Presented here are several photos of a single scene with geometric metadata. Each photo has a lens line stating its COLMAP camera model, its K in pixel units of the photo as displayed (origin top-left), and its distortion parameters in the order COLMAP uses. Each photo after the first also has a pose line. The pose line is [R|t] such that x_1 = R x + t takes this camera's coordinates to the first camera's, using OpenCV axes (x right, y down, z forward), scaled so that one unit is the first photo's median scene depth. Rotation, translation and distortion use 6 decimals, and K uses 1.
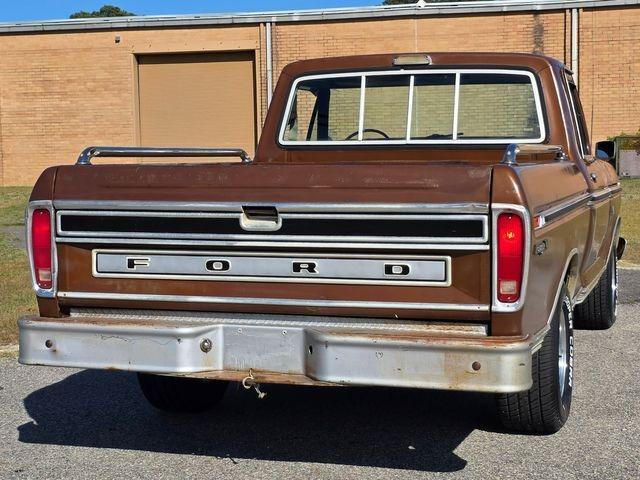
lens RADIAL K [[1150.4, 0, 320.0], [0, 1150.4, 240.0], [0, 0, 1]] dist [0.148290, -0.302723]
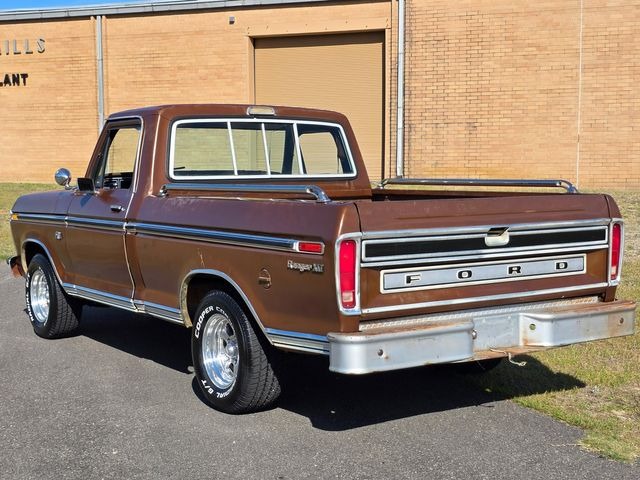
lens RADIAL K [[1023.1, 0, 309.2], [0, 1023.1, 239.5], [0, 0, 1]] dist [0.124056, -0.124325]
pose [[0.617475, -0.056063, 0.784590, -1.078327], [0.064637, 0.997700, 0.020422, -0.051337], [-0.783930, 0.038104, 0.619678, 0.393802]]
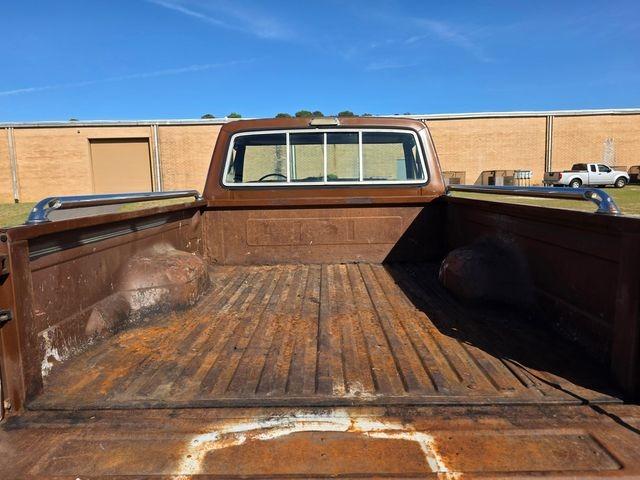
lens RADIAL K [[455.3, 0, 310.7], [0, 455.3, 241.2], [0, 0, 1]] dist [0.034790, -0.005737]
pose [[0.959142, -0.047704, 0.278874, -0.125086], [0.033444, 0.997889, 0.055674, -0.067192], [-0.280941, -0.044073, 0.958713, 0.696638]]
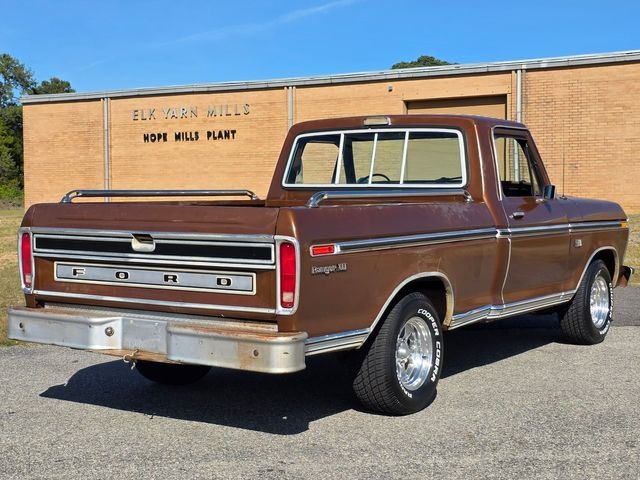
lens RADIAL K [[1023.1, 0, 309.2], [0, 1023.1, 239.5], [0, 0, 1]] dist [0.124056, -0.124325]
pose [[0.956833, 0.021718, -0.289826, 0.477331], [-0.027673, 0.999481, -0.016464, -0.007055], [0.289318, 0.023773, 0.956938, -0.136779]]
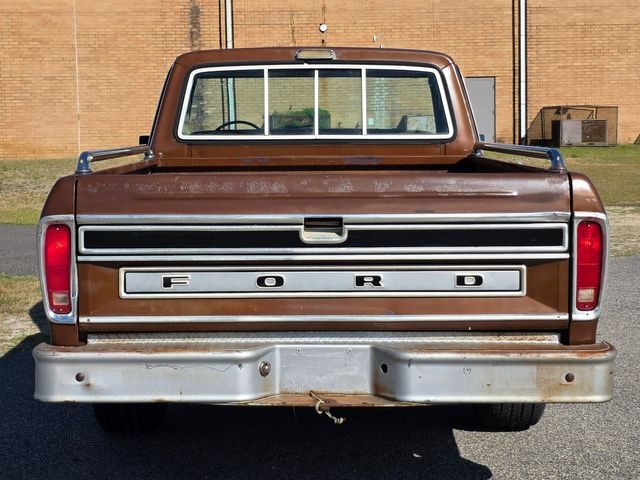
lens RADIAL K [[1113.3, 0, 277.3], [0, 1113.3, 206.8], [0, 0, 1]] dist [0.215105, -0.769401]
pose [[0.955371, -0.021460, 0.294629, -0.334040], [0.022170, 0.999754, 0.000929, -0.037416], [-0.294576, 0.005644, 0.955611, 0.133157]]
